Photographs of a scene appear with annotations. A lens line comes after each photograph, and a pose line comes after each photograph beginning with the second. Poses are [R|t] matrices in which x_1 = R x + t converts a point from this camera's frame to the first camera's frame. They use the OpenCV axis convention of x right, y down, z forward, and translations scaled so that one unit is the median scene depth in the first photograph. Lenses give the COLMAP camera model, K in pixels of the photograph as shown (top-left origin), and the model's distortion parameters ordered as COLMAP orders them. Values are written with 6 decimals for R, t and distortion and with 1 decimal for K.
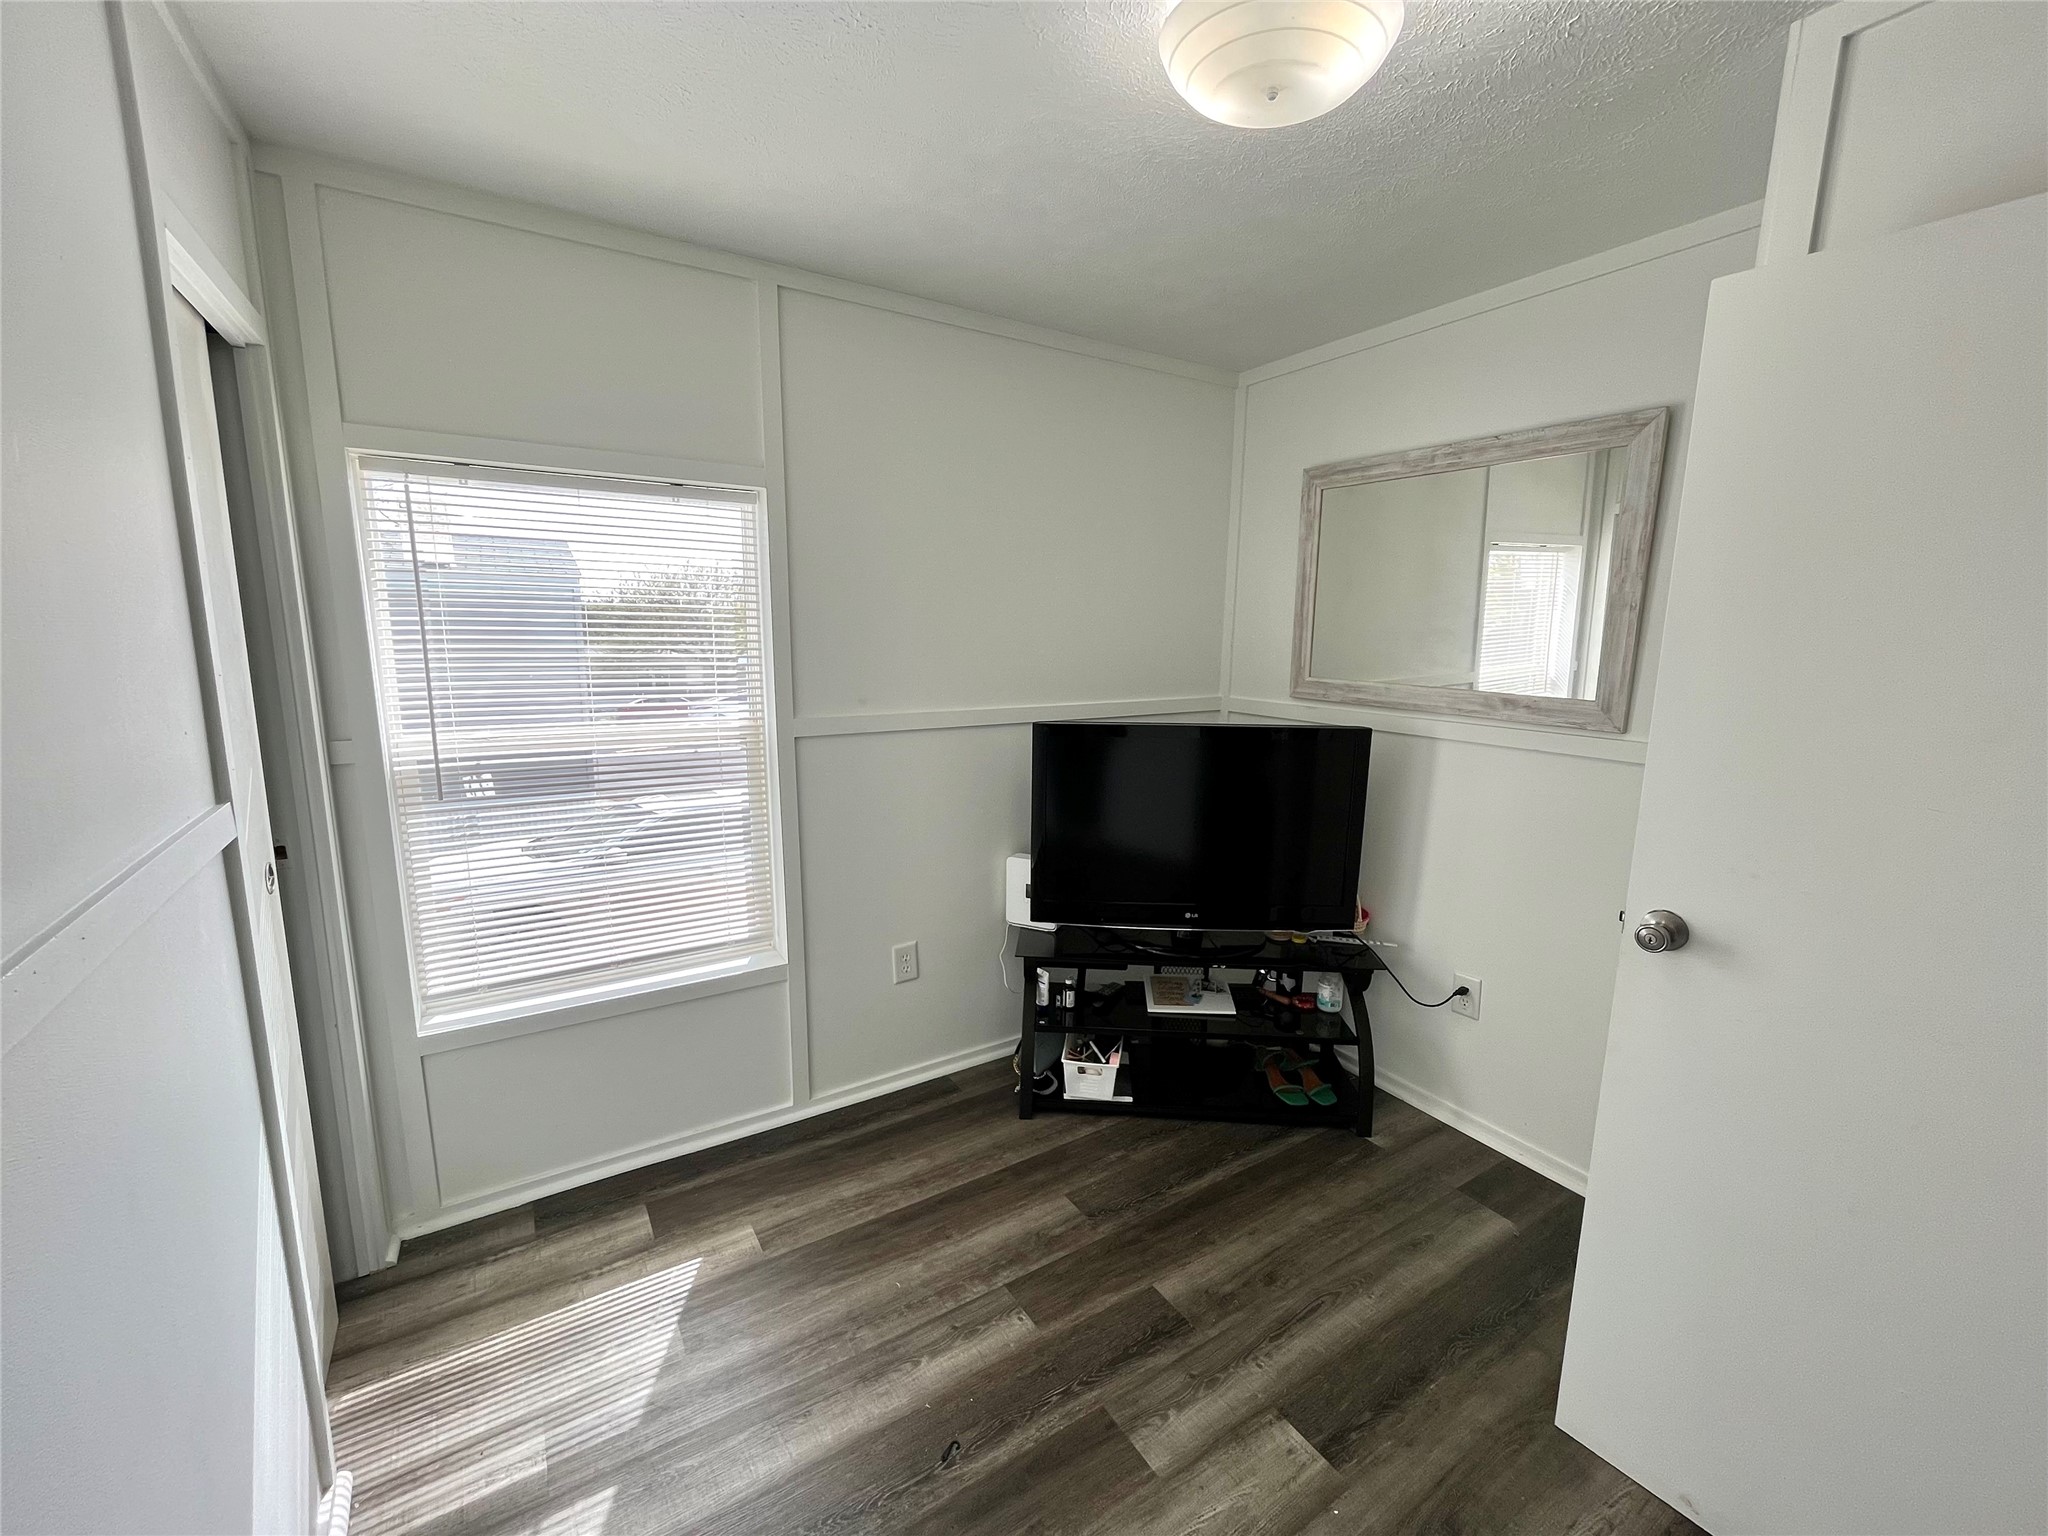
lens RADIAL K [[831.2, 0, 1028.6], [0, 831.2, 763.4], [0, 0, 1]] dist [-0.004525, 0.001014]
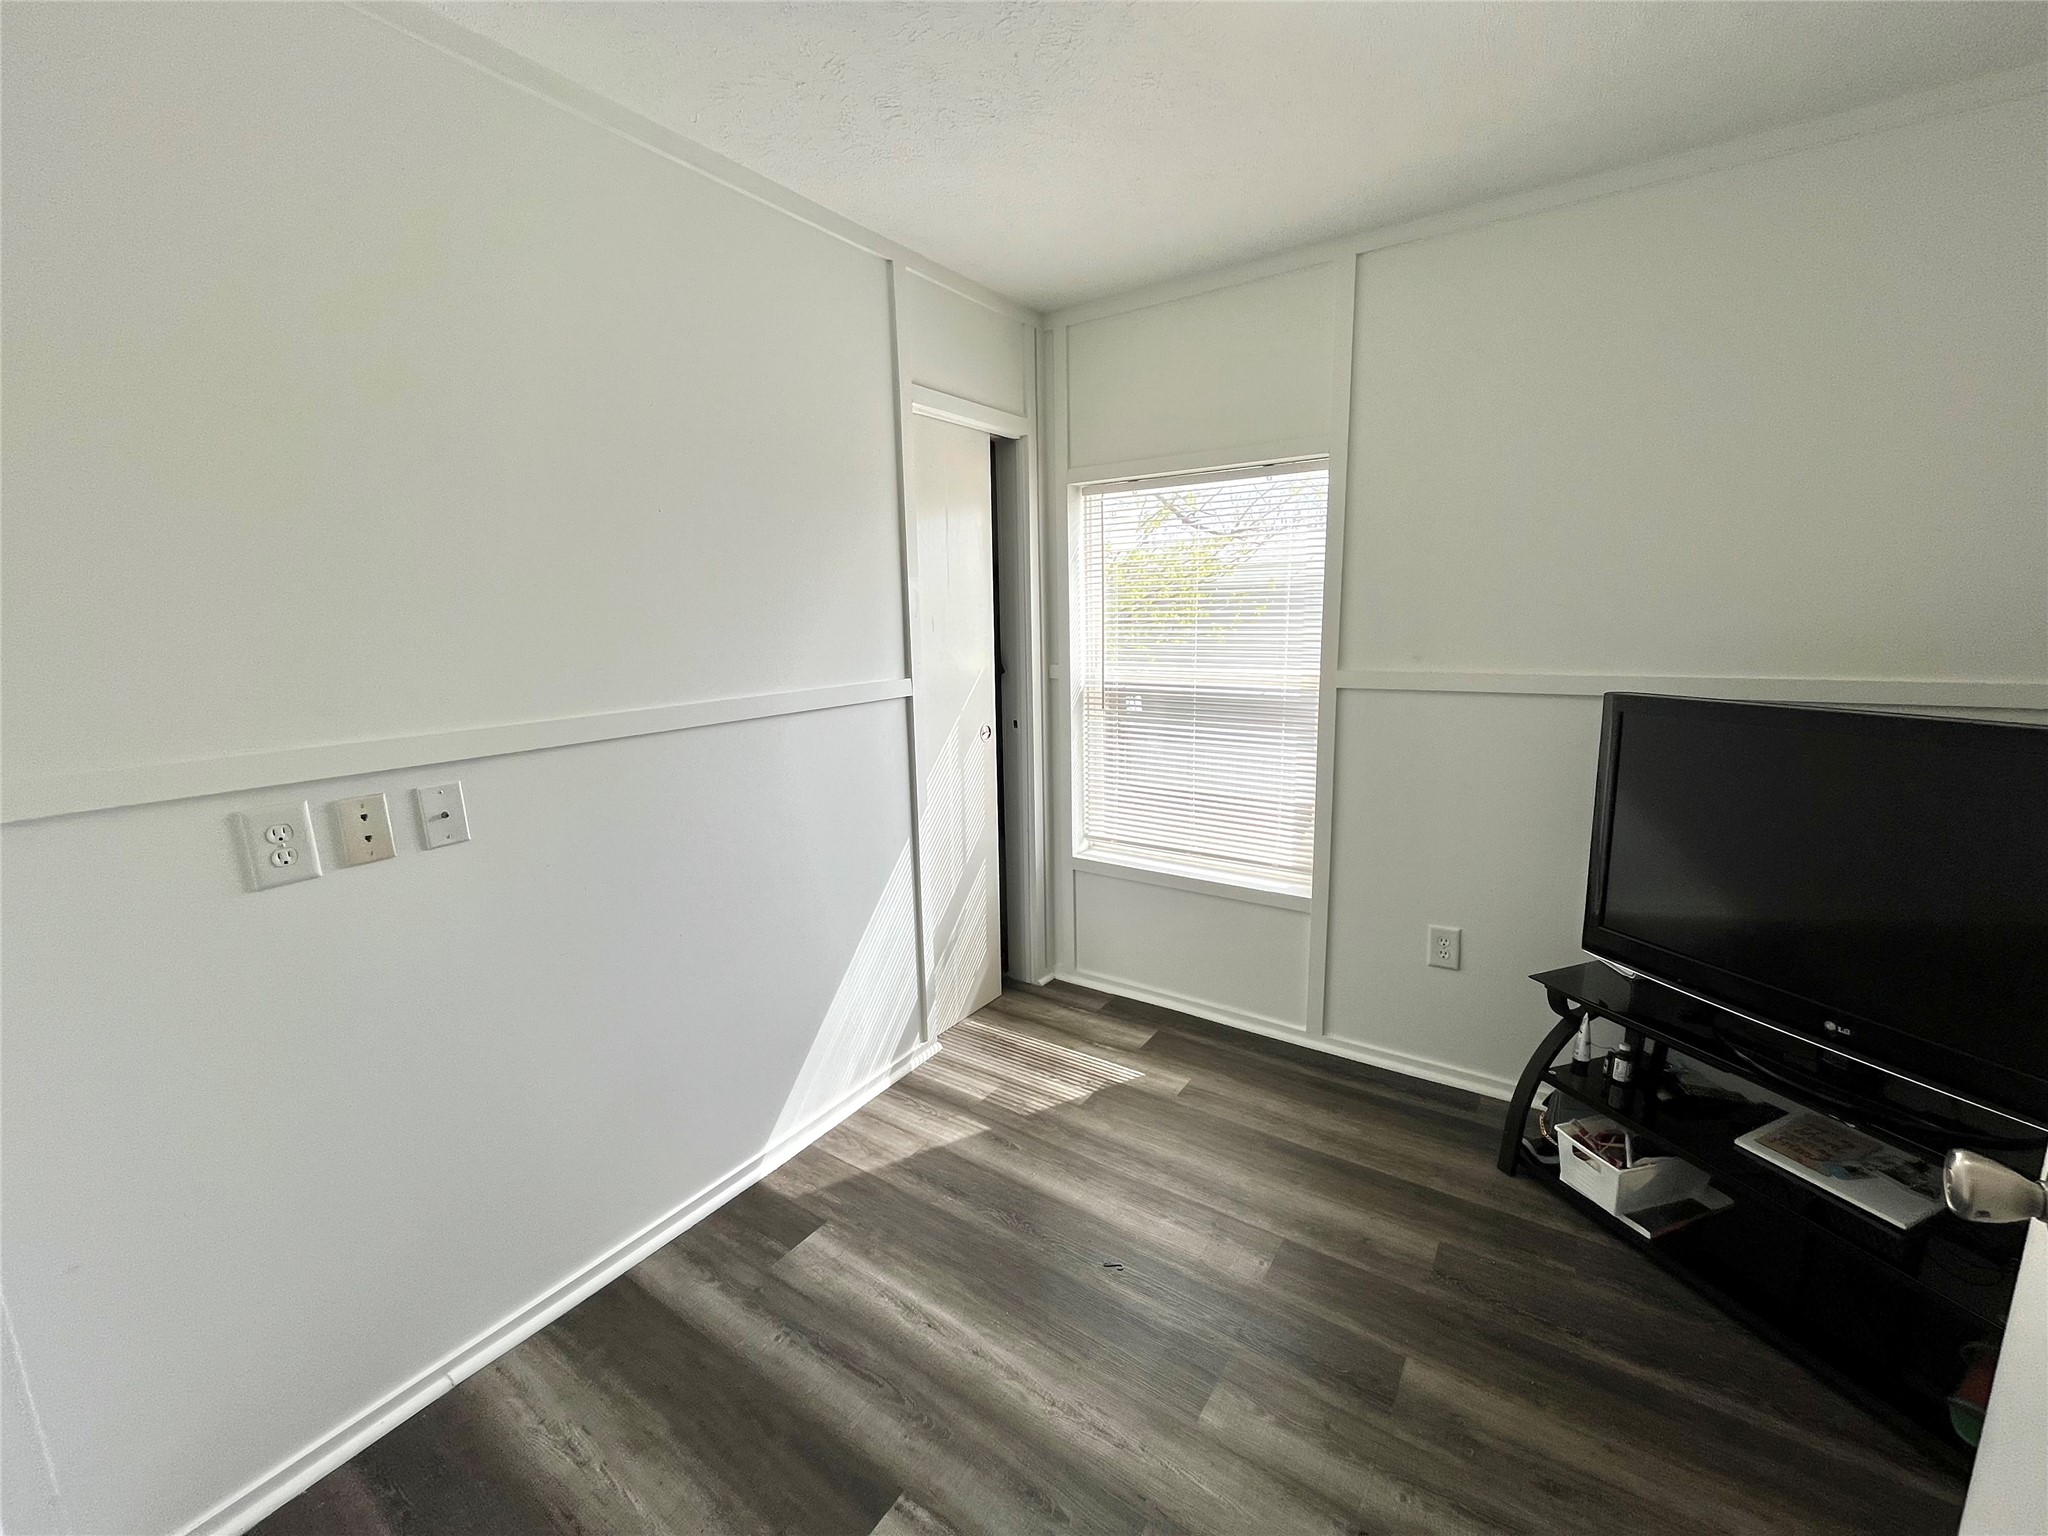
lens RADIAL K [[831.2, 0, 1028.5], [0, 831.2, 770.2], [0, 0, 1]] dist [-0.004525, 0.001014]
pose [[0.396936, 0.152070, -0.905161, 0.572855], [-0.124728, 0.985968, 0.110949, 0.002542], [0.909332, 0.068859, 0.410334, 0.236467]]
